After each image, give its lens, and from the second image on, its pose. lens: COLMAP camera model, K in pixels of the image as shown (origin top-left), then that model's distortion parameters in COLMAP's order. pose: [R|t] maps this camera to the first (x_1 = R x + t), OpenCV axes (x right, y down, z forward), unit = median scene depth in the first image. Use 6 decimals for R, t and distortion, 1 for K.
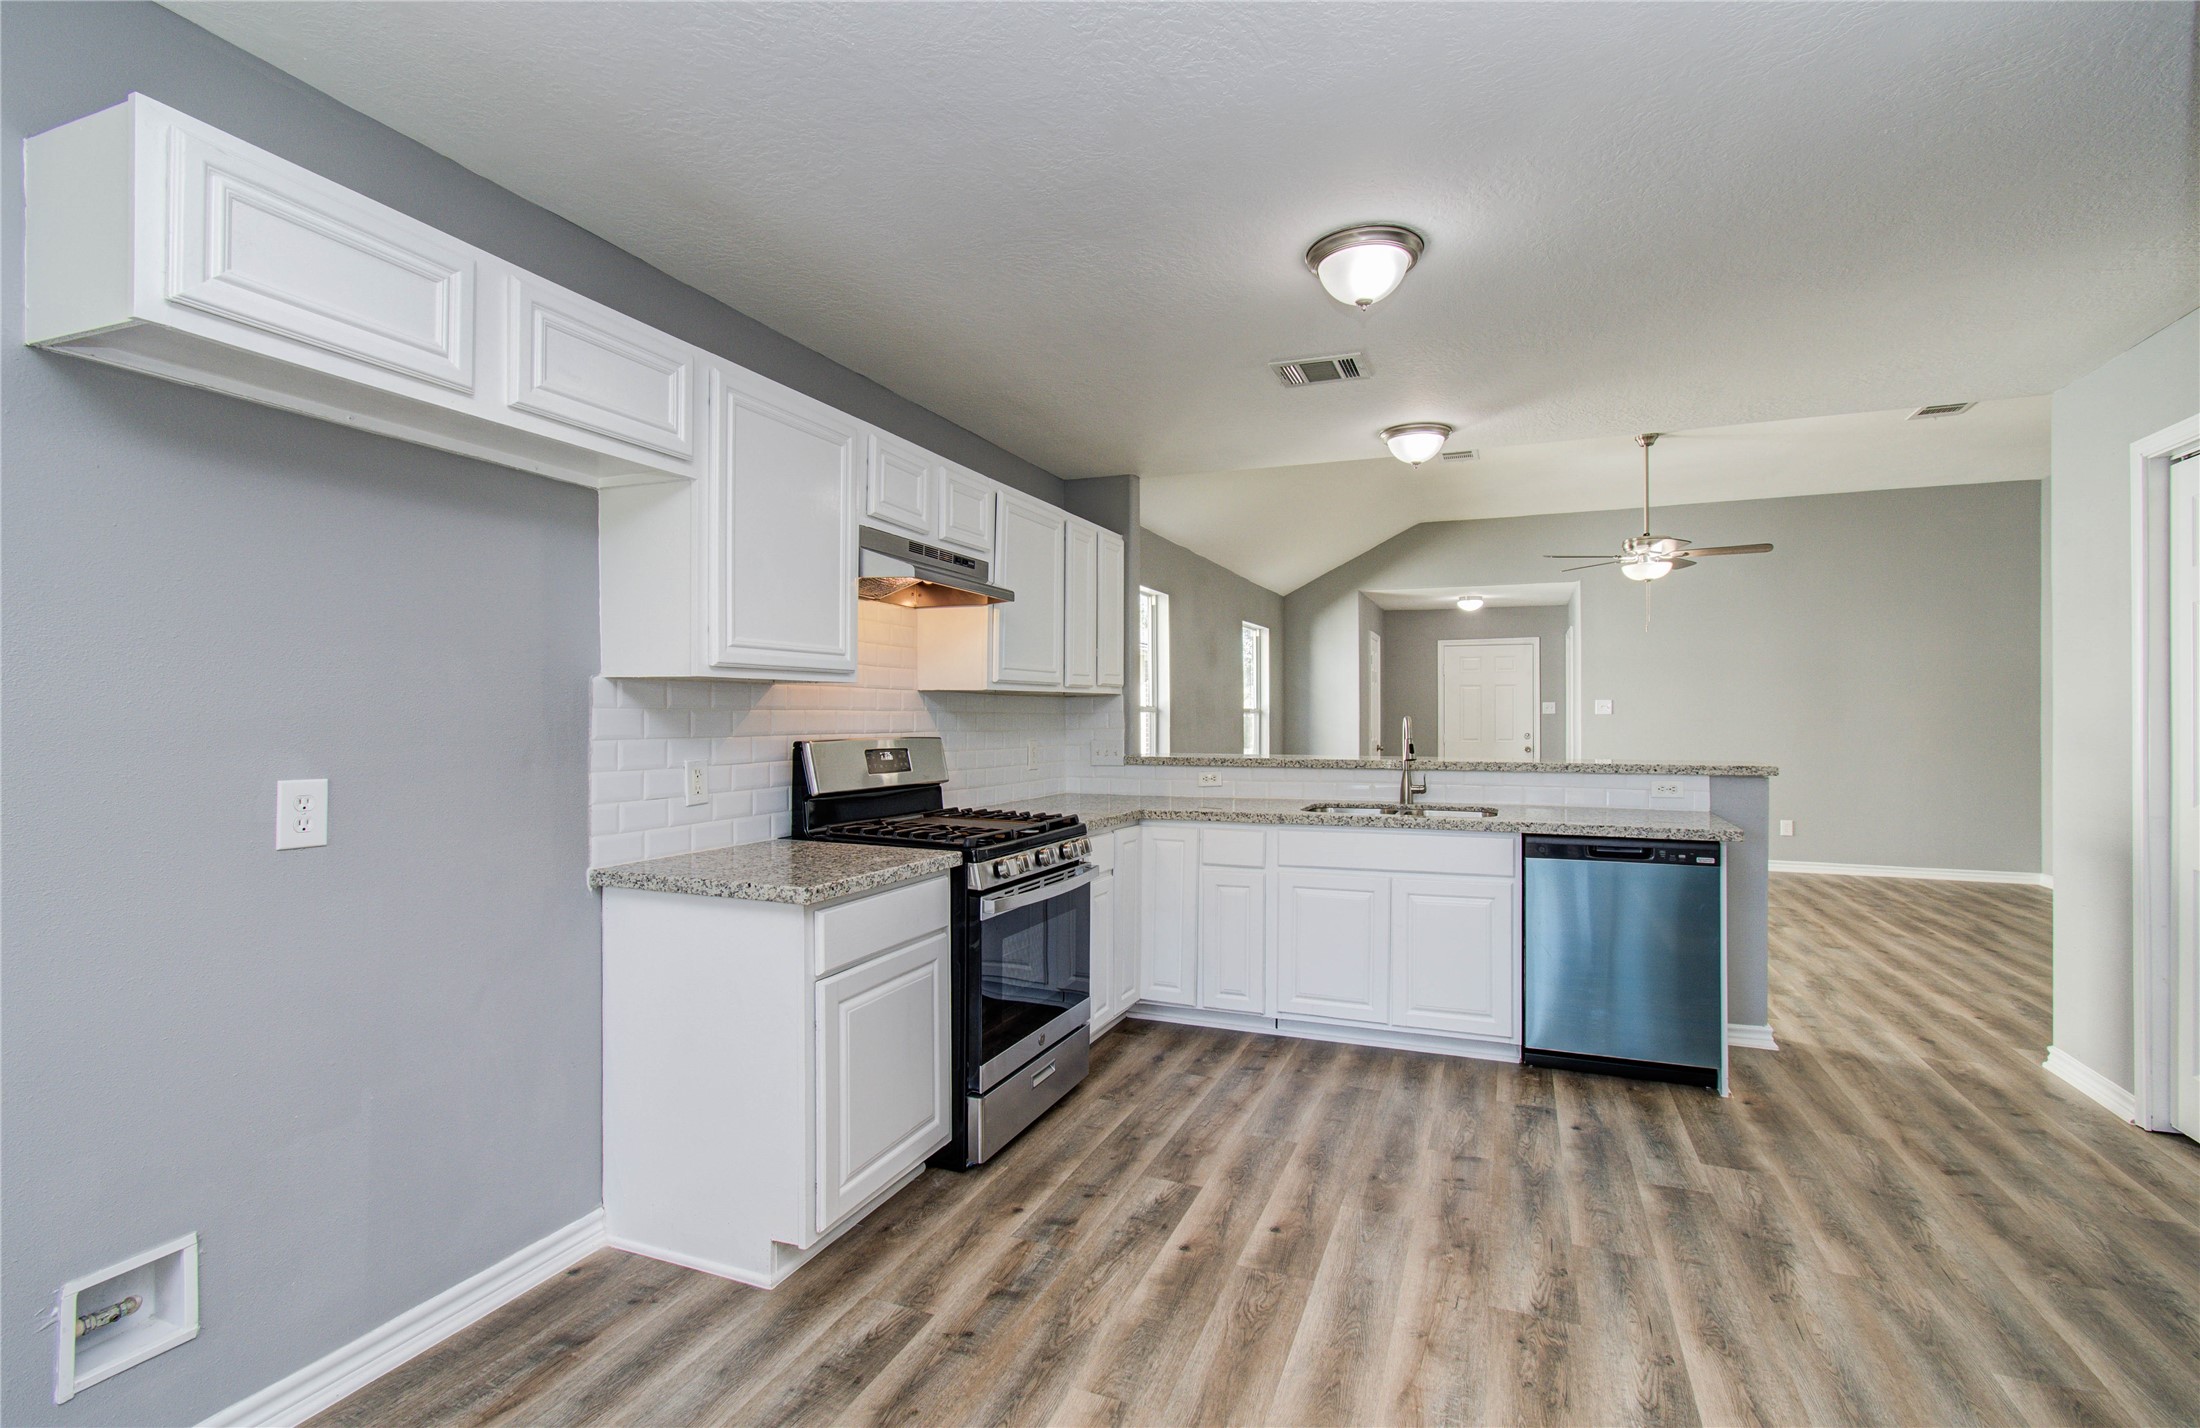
lens RADIAL K [[968.4, 0, 1128.4], [0, 968.4, 714.1], [0, 0, 1]] dist [0.004691, 0.000583]
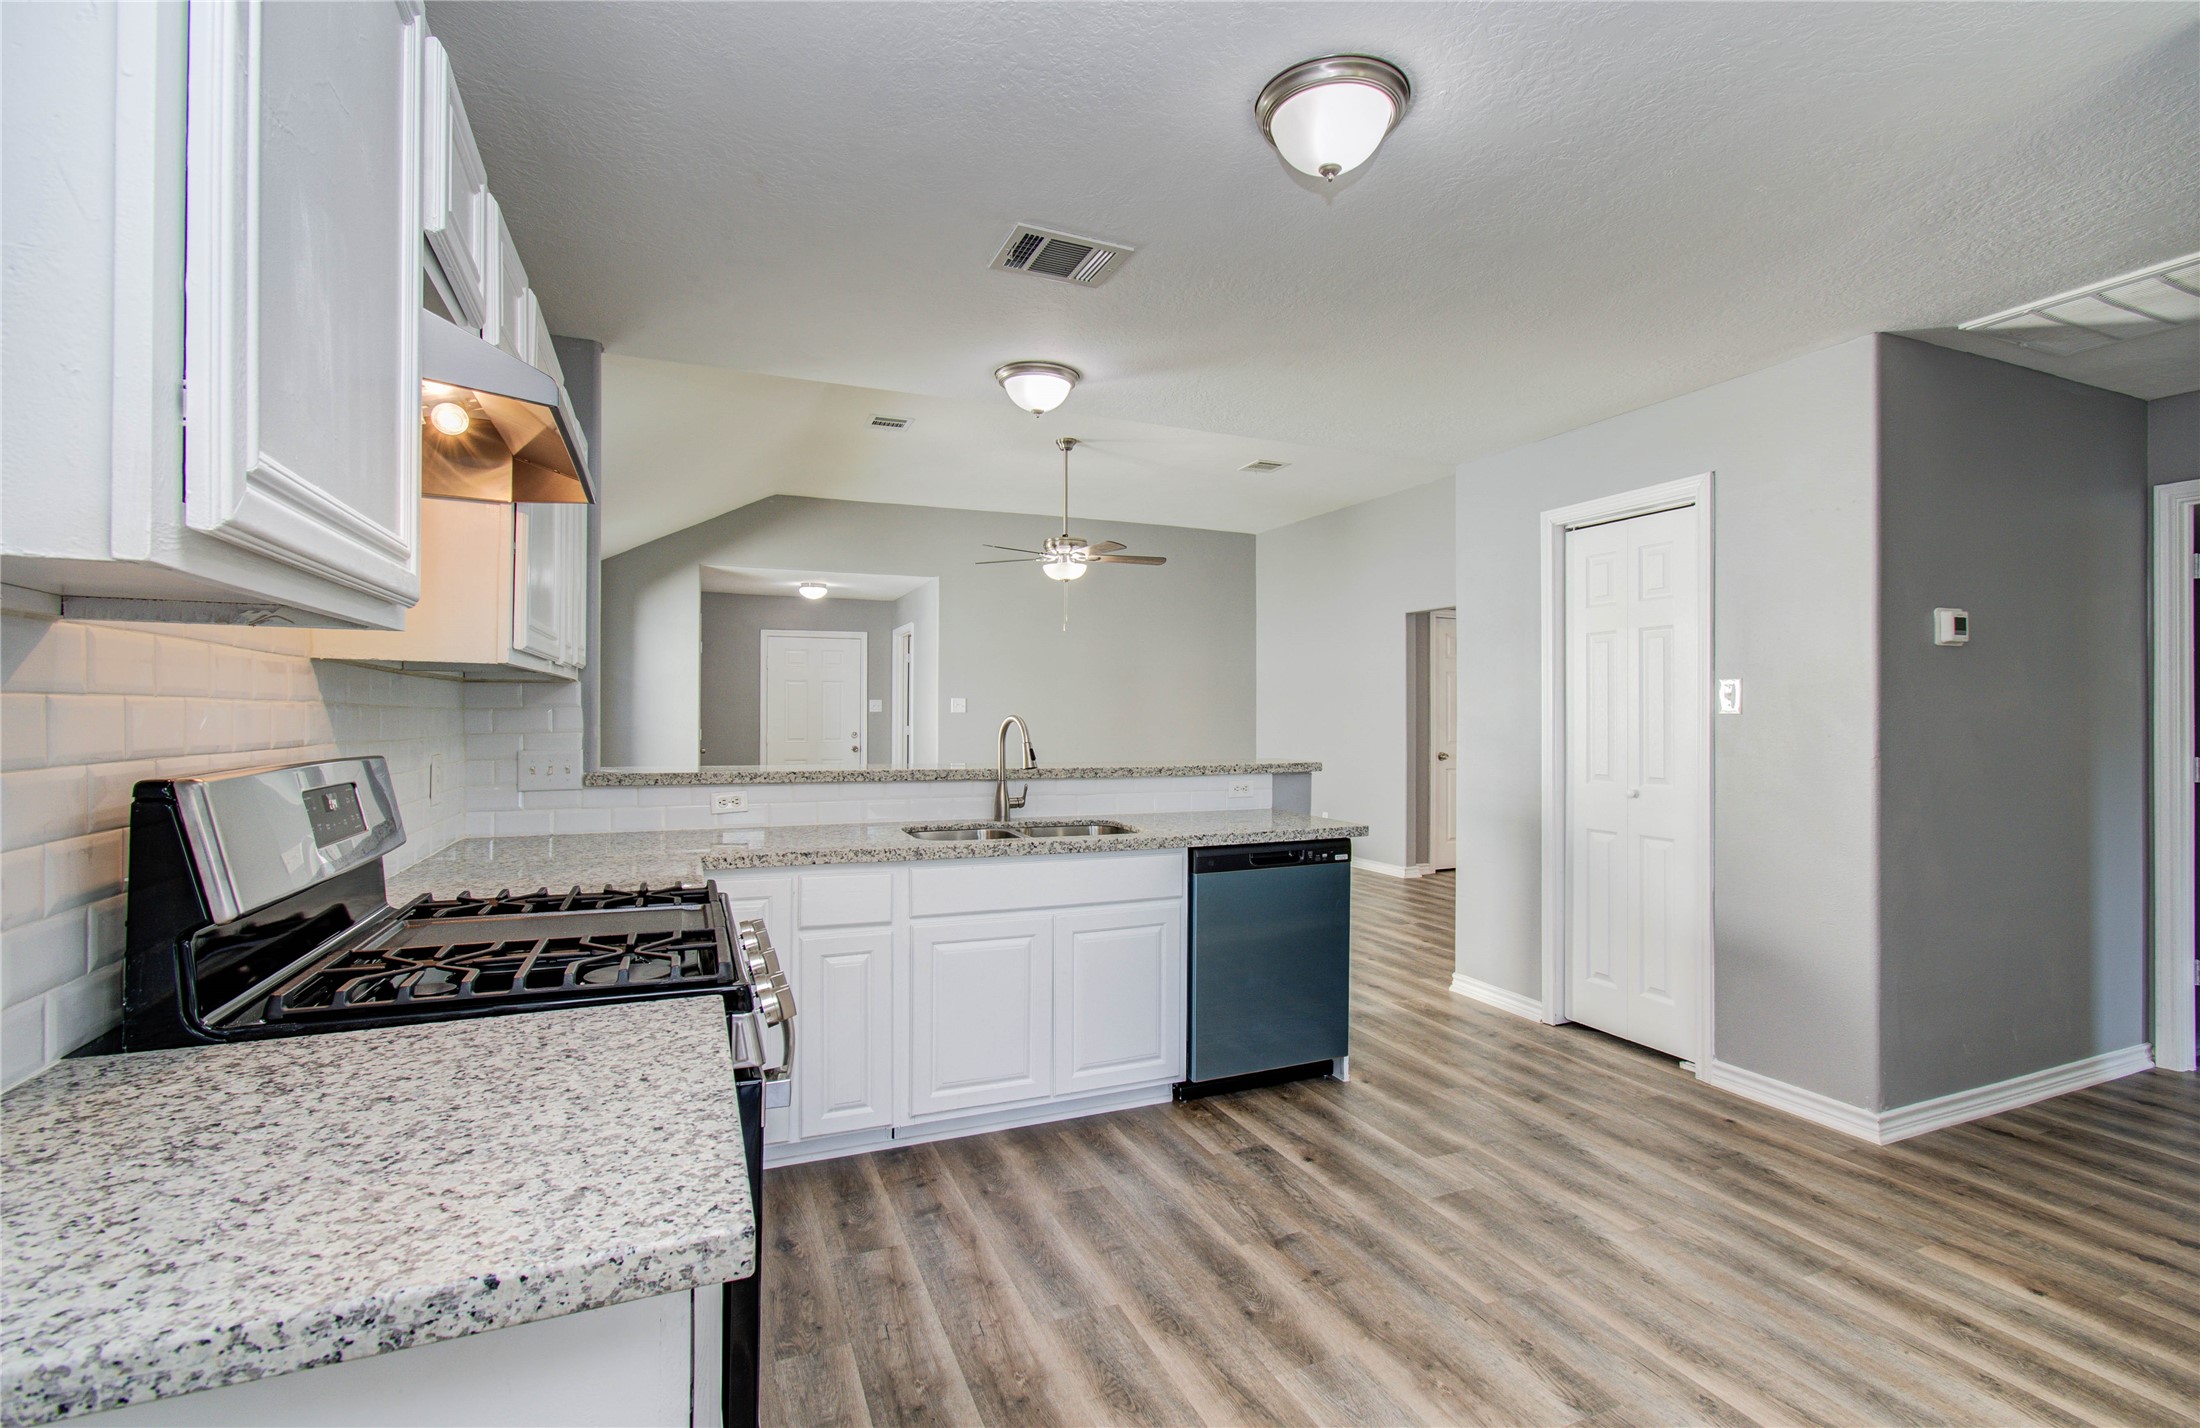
lens RADIAL K [[981.5, 0, 1136.9], [0, 981.5, 719.7], [0, 0, 1]] dist [-0.002243, 0.000040]
pose [[0.709812, -0.000691, 0.704391, -0.293420], [-0.005101, 0.999968, 0.006121, -0.000208], [-0.704373, -0.007938, 0.709786, 0.416297]]
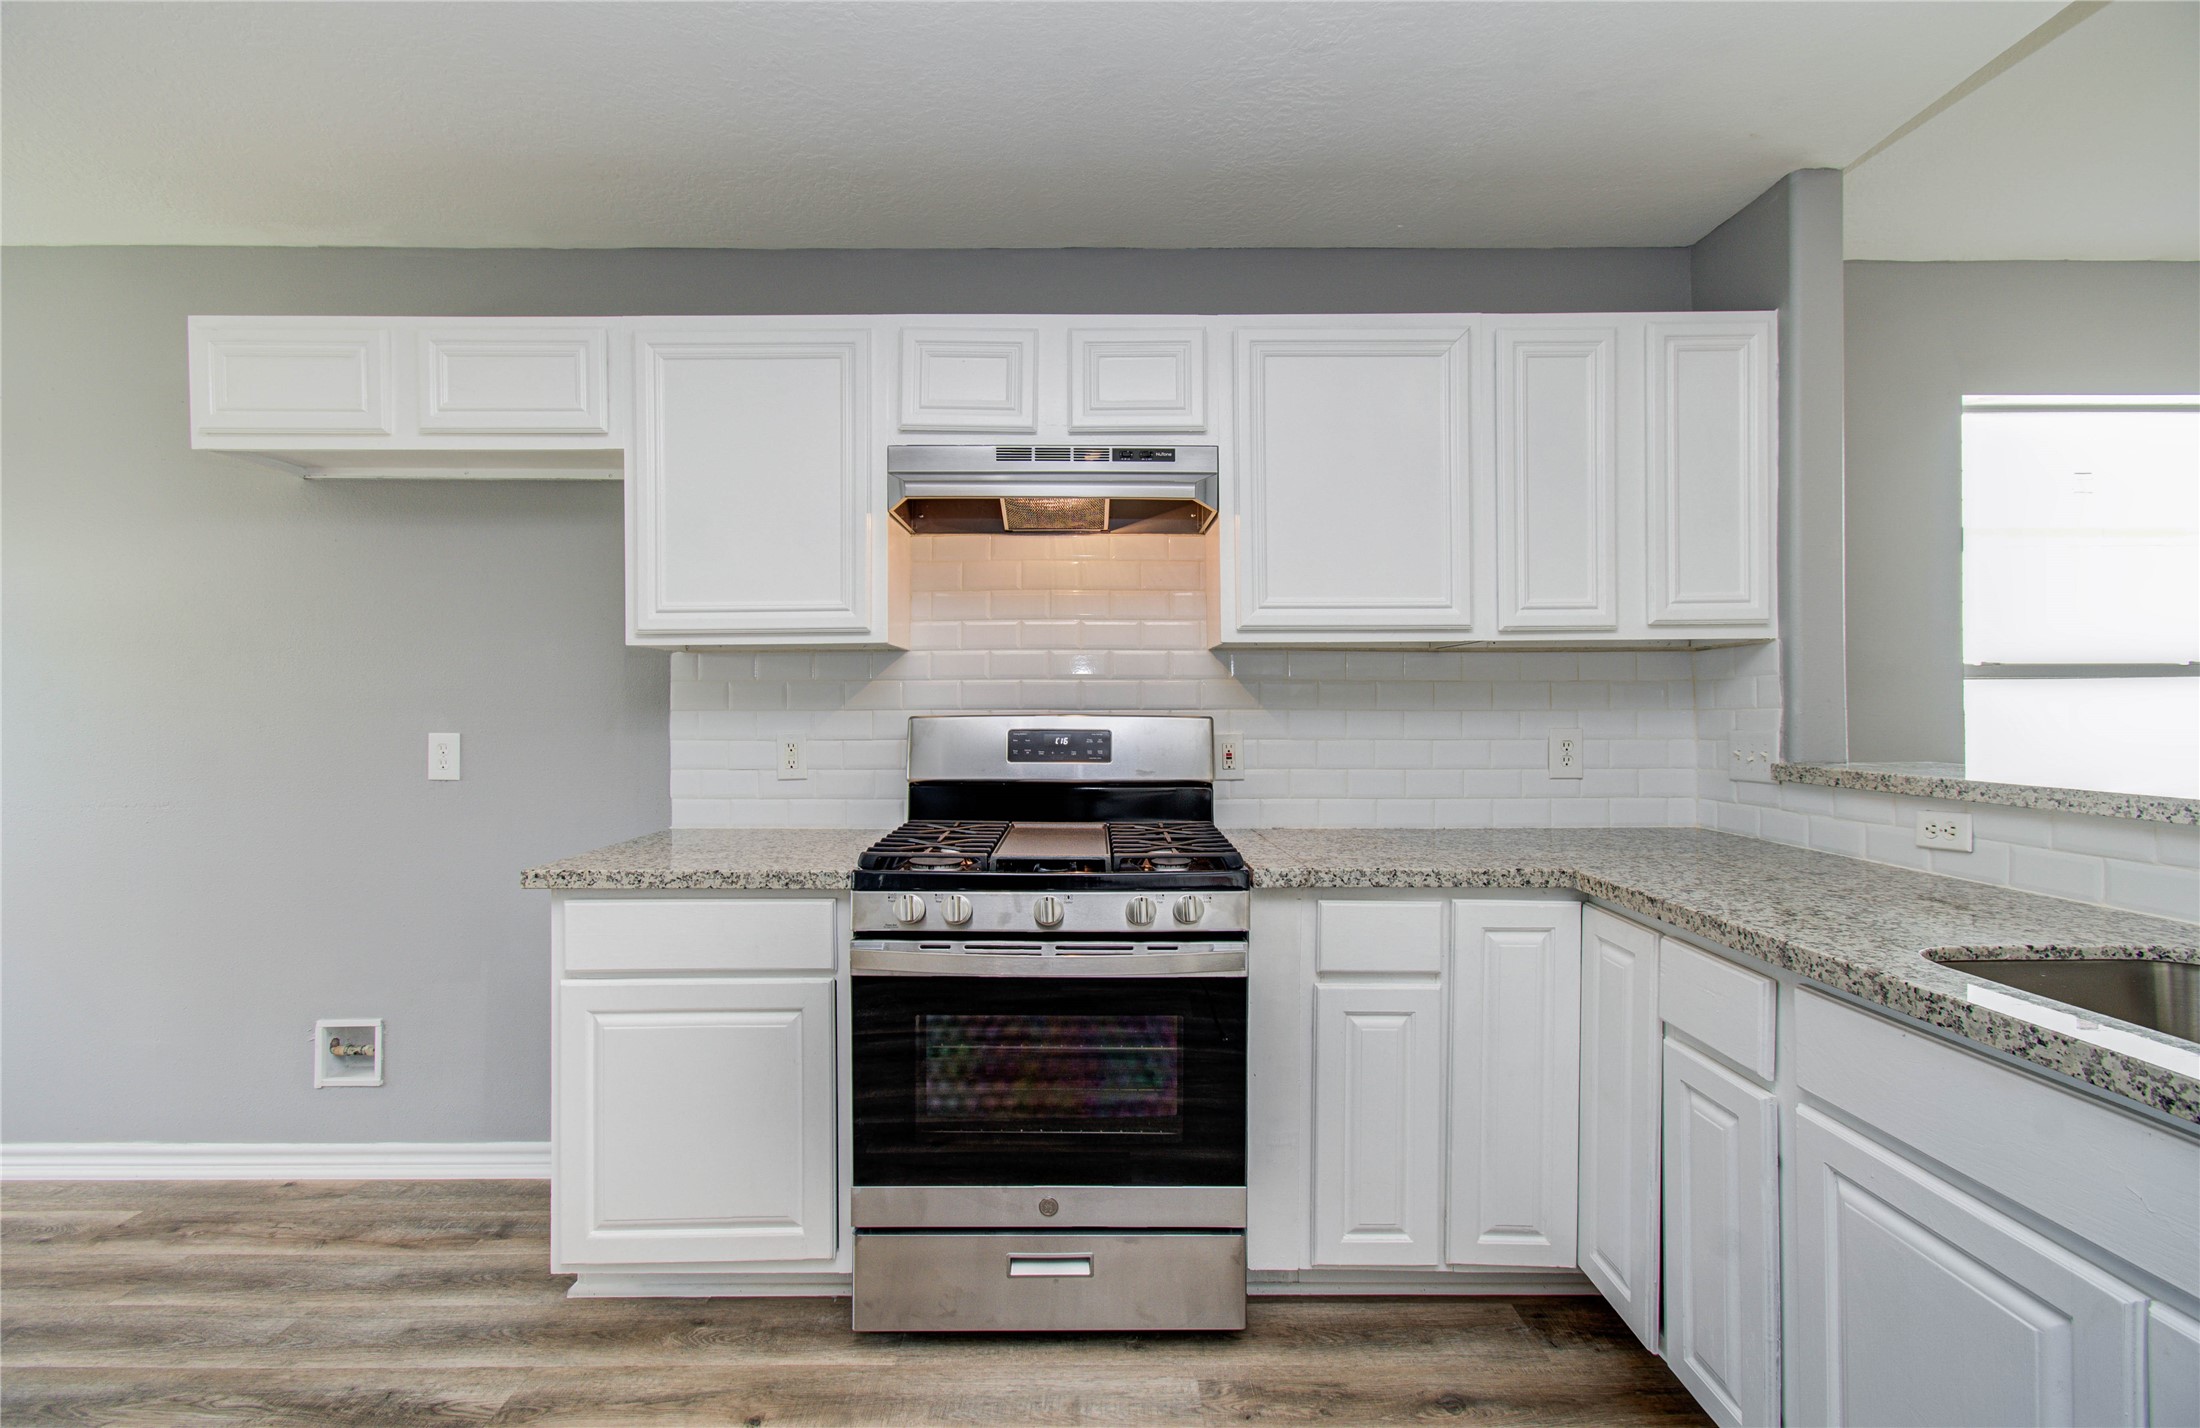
lens RADIAL K [[948.6, 0, 1105.4], [0, 948.6, 709.7], [0, 0, 1]] dist [0.000158, 0.000789]
pose [[0.376325, -0.001632, -0.926486, 0.442298], [0.004033, 0.999992, -0.000123, 0.020107], [0.926479, -0.003691, 0.376329, 0.749293]]
